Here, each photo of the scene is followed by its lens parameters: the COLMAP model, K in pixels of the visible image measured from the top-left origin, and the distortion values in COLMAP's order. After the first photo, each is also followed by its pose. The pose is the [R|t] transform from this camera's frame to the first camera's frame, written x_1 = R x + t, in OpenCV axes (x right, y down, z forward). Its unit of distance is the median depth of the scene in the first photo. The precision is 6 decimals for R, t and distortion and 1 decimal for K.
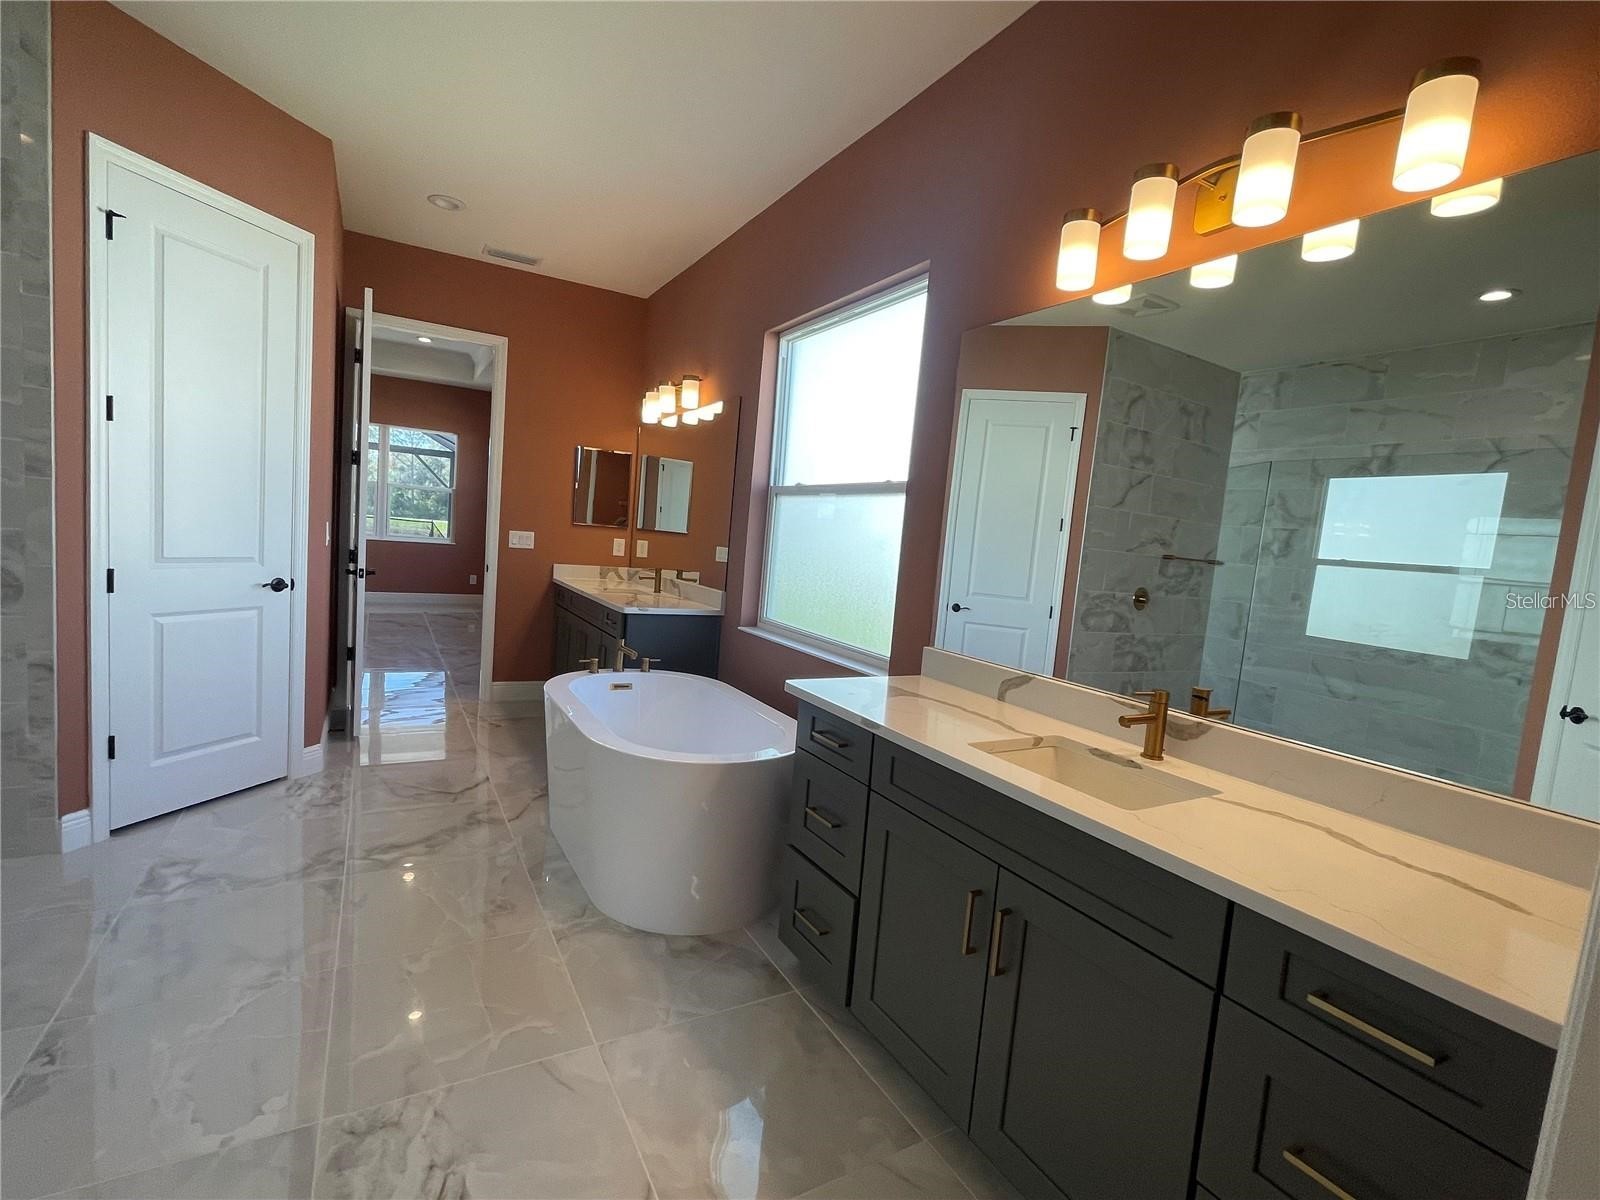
lens RADIAL K [[715.5, 0, 800.0], [0, 715.5, 600.0], [0, 0, 1]] dist [-0.002680, 0.000049]
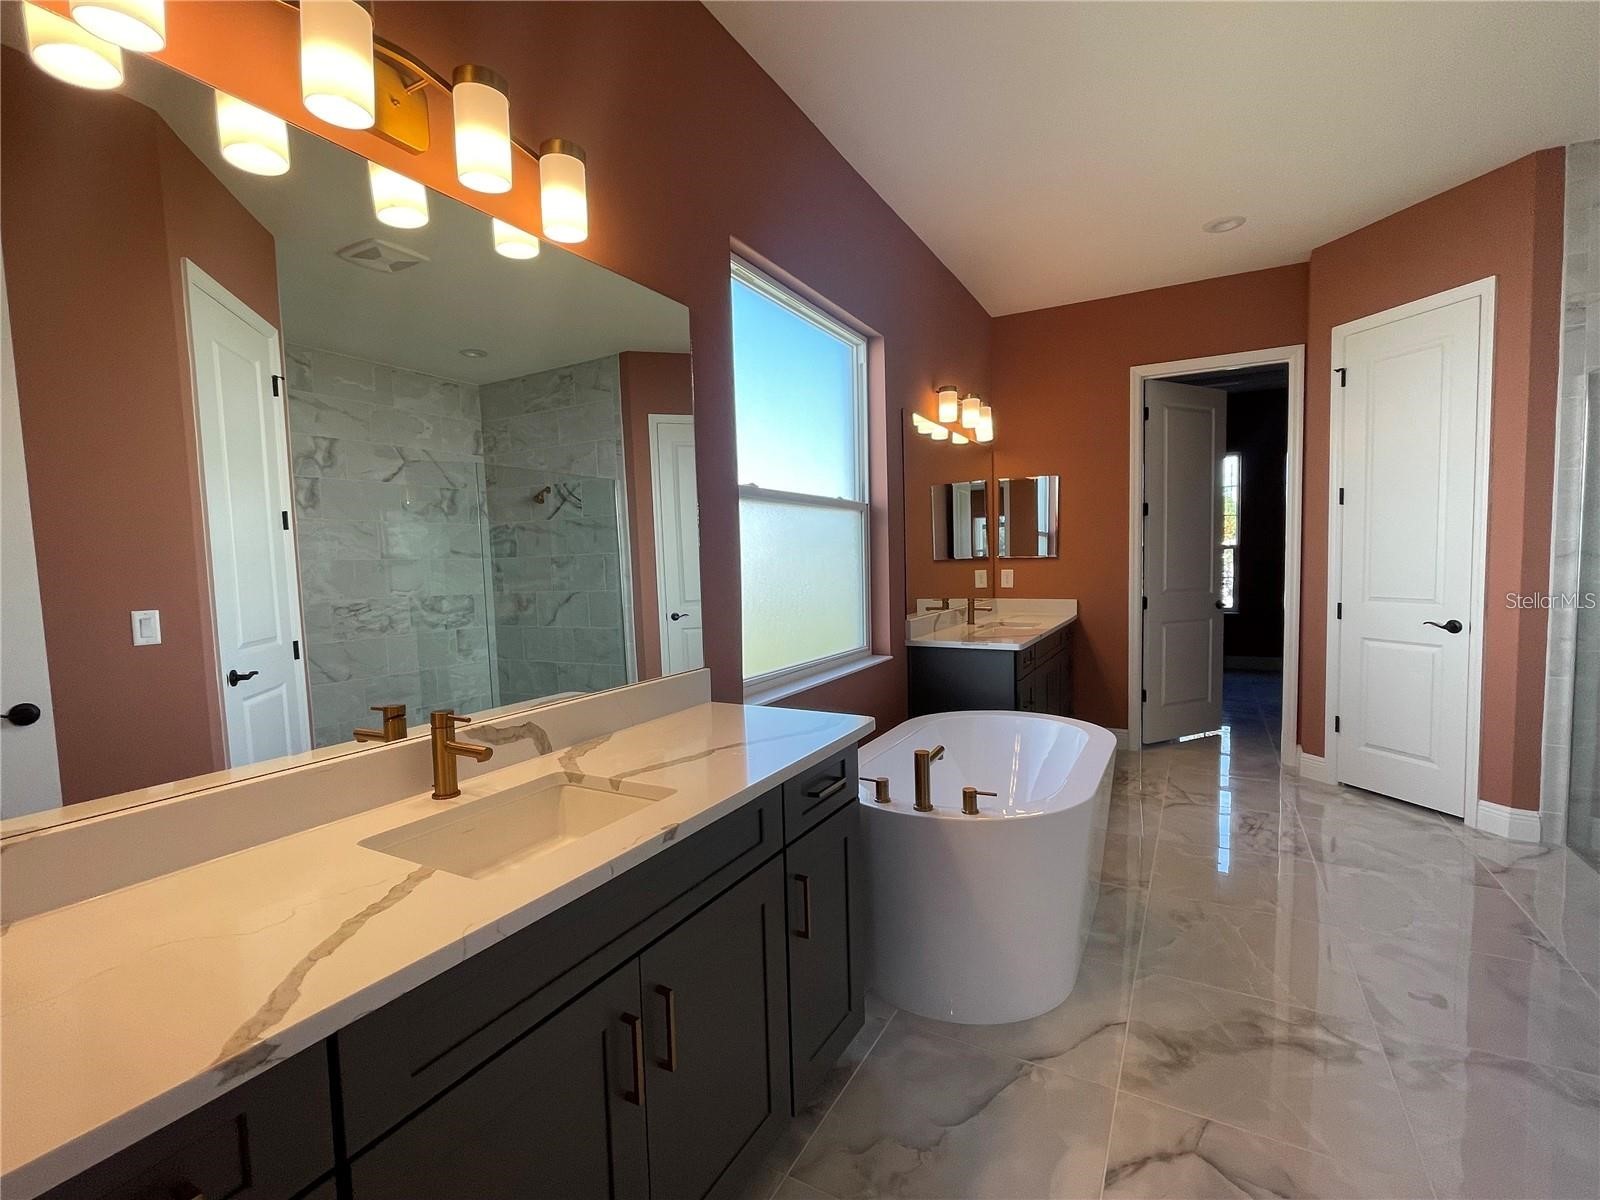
lens RADIAL K [[715.5, 0, 800.0], [0, 715.5, 600.0], [0, 0, 1]] dist [-0.002680, 0.000049]
pose [[-0.505429, -0.117657, 0.854809, -0.739565], [0.060979, 0.983313, 0.171400, -0.185100], [-0.860711, 0.138756, -0.489820, 1.466277]]
